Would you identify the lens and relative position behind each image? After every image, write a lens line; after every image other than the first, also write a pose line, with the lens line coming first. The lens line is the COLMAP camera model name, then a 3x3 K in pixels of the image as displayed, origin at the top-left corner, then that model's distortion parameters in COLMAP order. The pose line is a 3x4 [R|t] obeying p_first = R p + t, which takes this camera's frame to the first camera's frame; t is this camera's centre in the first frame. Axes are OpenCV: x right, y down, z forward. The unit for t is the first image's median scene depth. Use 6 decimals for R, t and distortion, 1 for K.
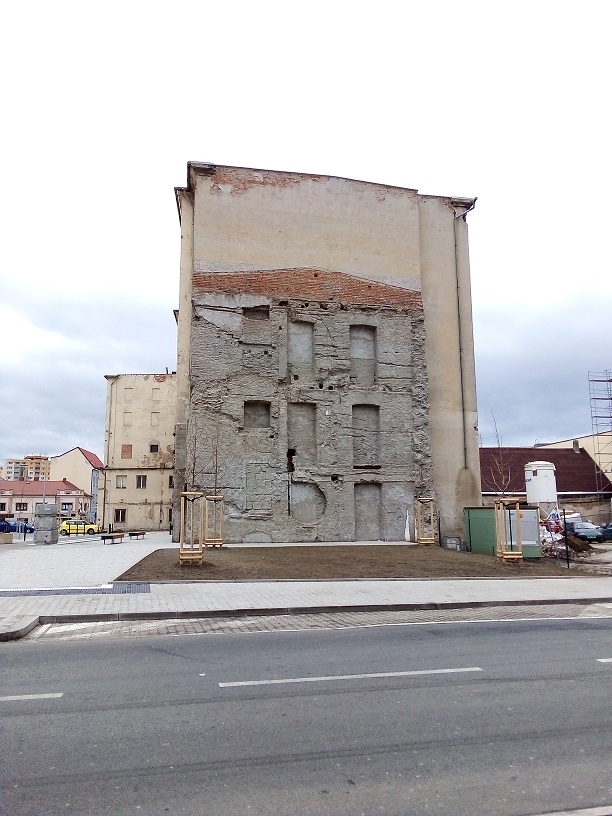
lens RADIAL K [[630.7, 0, 309.0], [0, 630.7, 411.3], [0, 0, 1]] dist [0.010228, -0.027183]
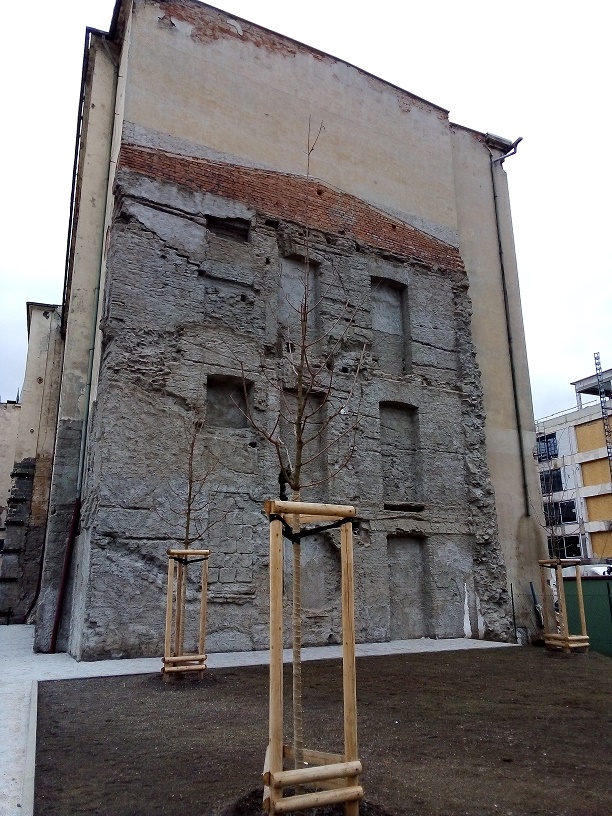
lens RADIAL K [[630.7, 0, 303.5], [0, 630.7, 404.1], [0, 0, 1]] dist [0.010228, -0.027183]
pose [[0.970618, 0.064228, 0.231896, -0.137958], [-0.037811, 0.992457, -0.116619, 0.063985], [-0.237637, 0.104424, 0.965725, 0.440929]]
